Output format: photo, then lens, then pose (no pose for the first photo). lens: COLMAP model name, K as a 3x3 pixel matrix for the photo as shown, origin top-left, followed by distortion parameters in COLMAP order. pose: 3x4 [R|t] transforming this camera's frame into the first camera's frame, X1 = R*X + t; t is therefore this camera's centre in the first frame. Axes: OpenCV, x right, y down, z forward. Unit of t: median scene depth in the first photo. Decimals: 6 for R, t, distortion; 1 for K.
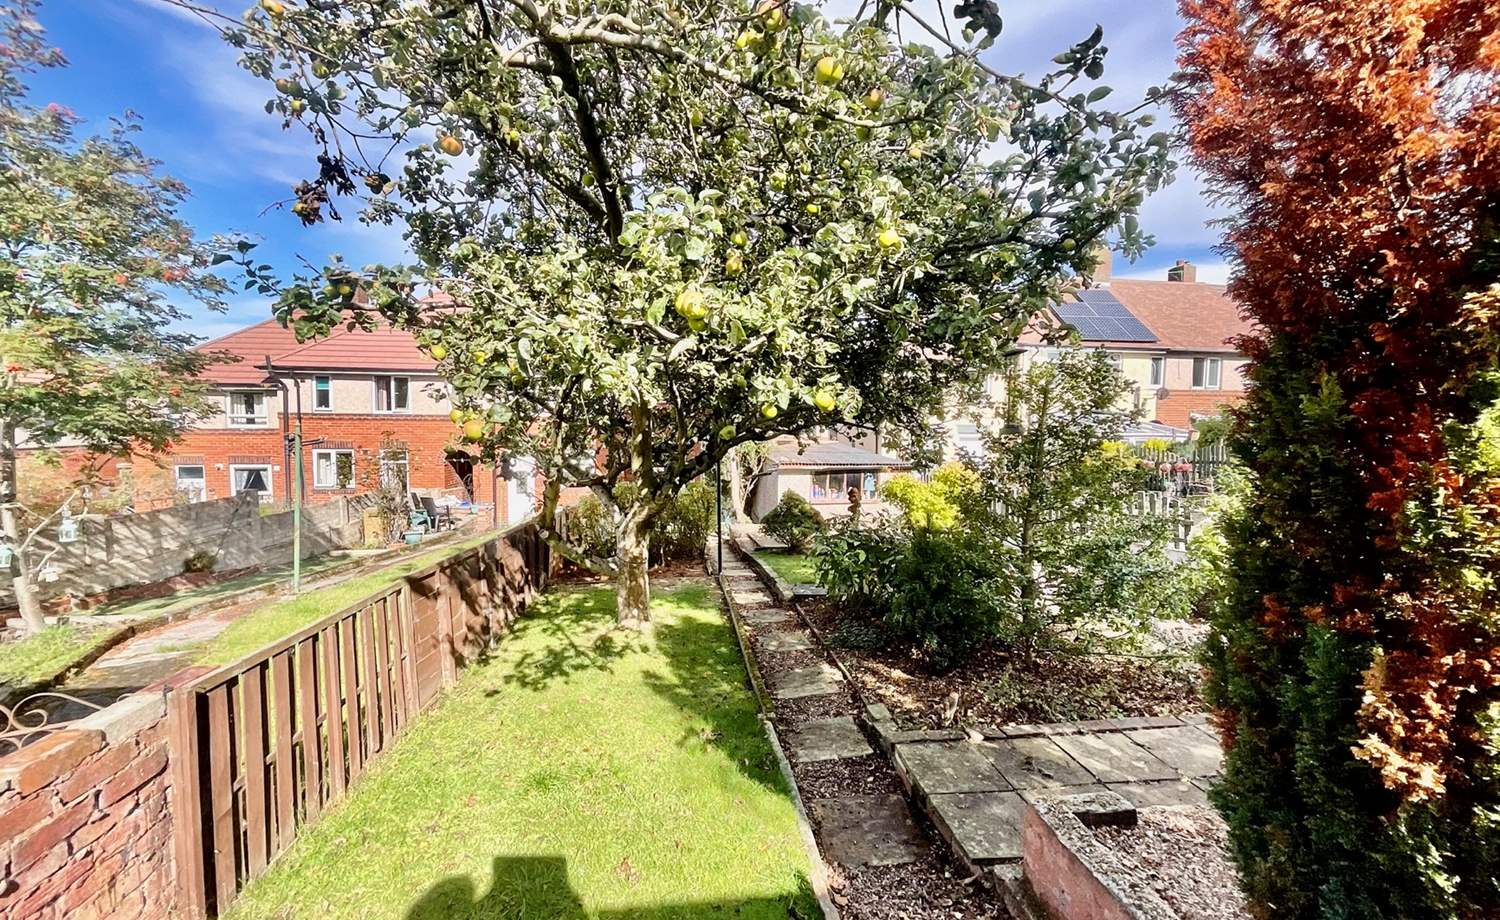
lens RADIAL K [[605.5, 0, 750.9], [0, 605.5, 465.1], [0, 0, 1]] dist [0.000226, 0.000114]
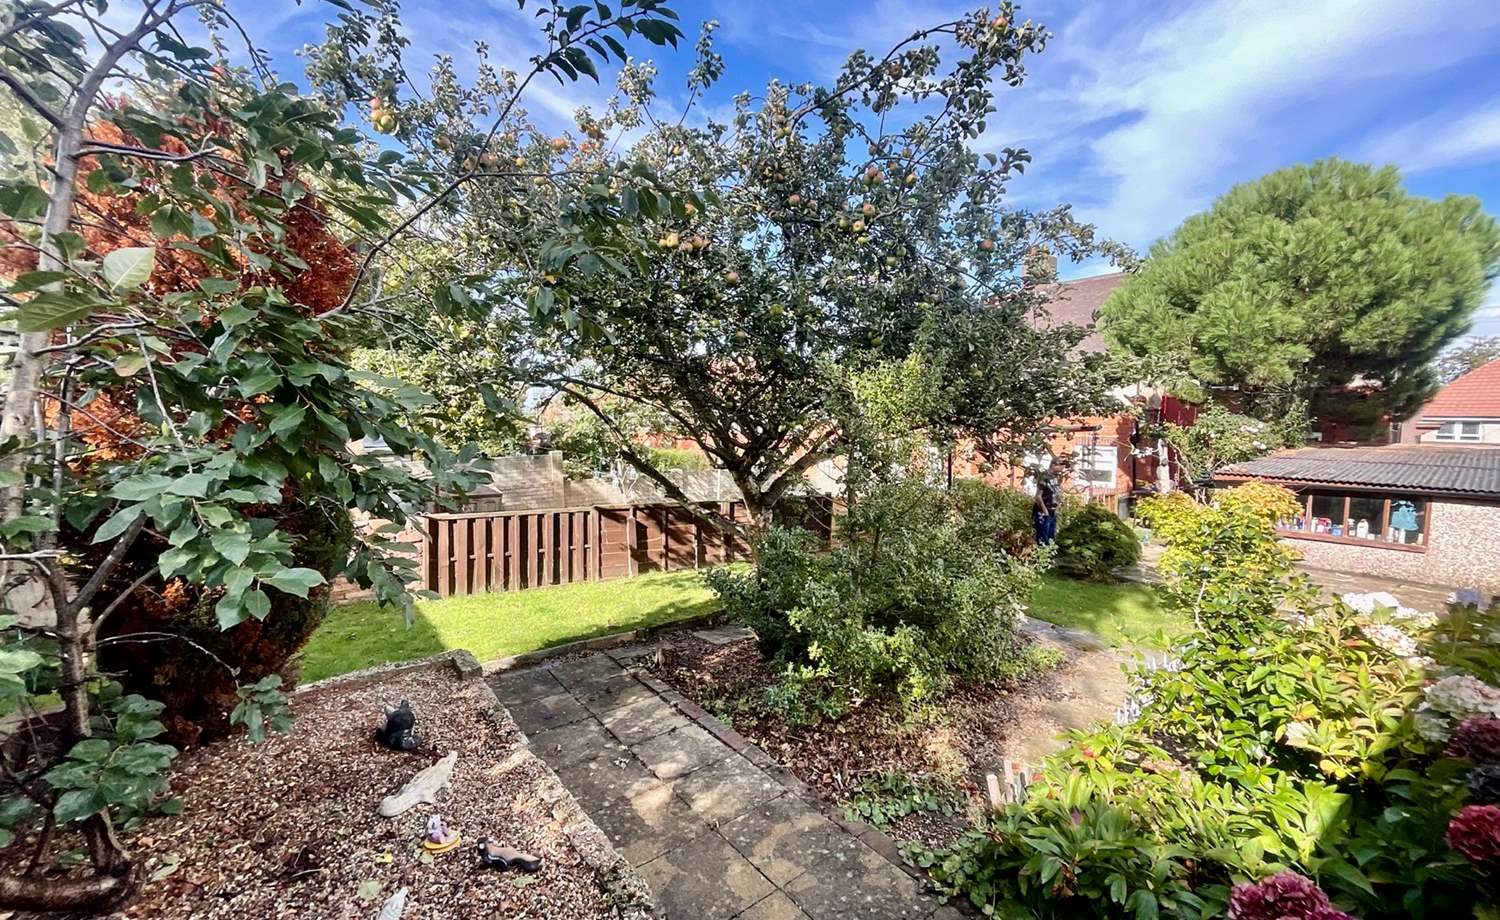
lens RADIAL K [[605.5, 0, 750.9], [0, 605.5, 465.1], [0, 0, 1]] dist [0.000226, 0.000114]
pose [[0.511655, 0.067706, -0.856519, 0.389697], [-0.052345, 0.997495, 0.047581, -0.016999], [0.857595, 0.020489, 0.513918, 0.133644]]
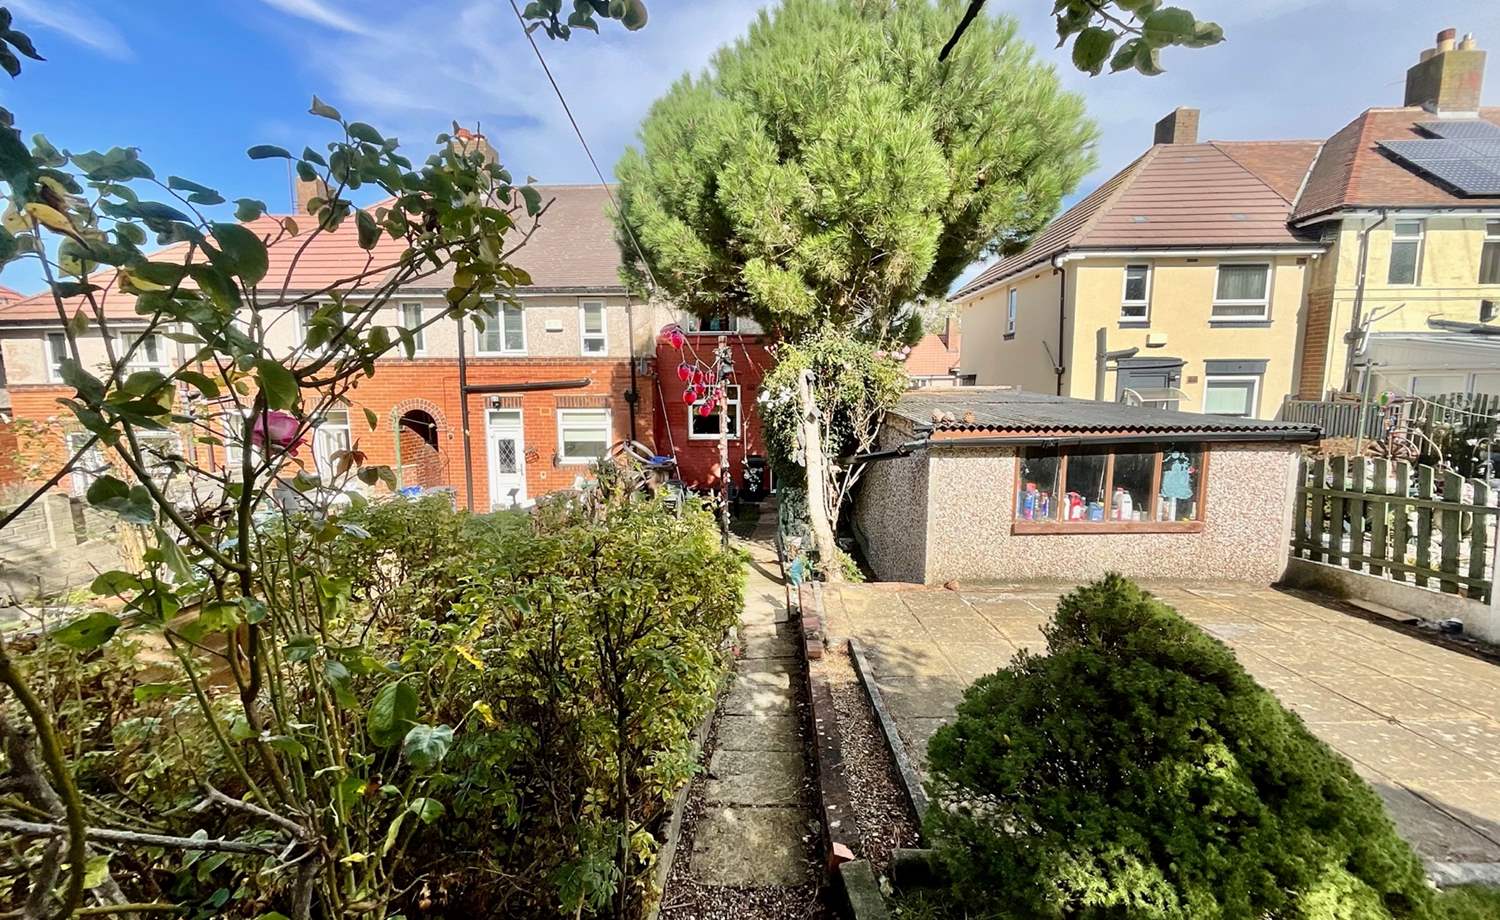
lens RADIAL K [[605.5, 0, 750.9], [0, 605.5, 465.1], [0, 0, 1]] dist [0.000226, 0.000114]
pose [[0.986333, 0.004112, -0.164715, -0.001218], [0.004807, 0.998545, 0.053711, 0.000400], [0.164696, -0.053769, 0.984878, 0.612724]]
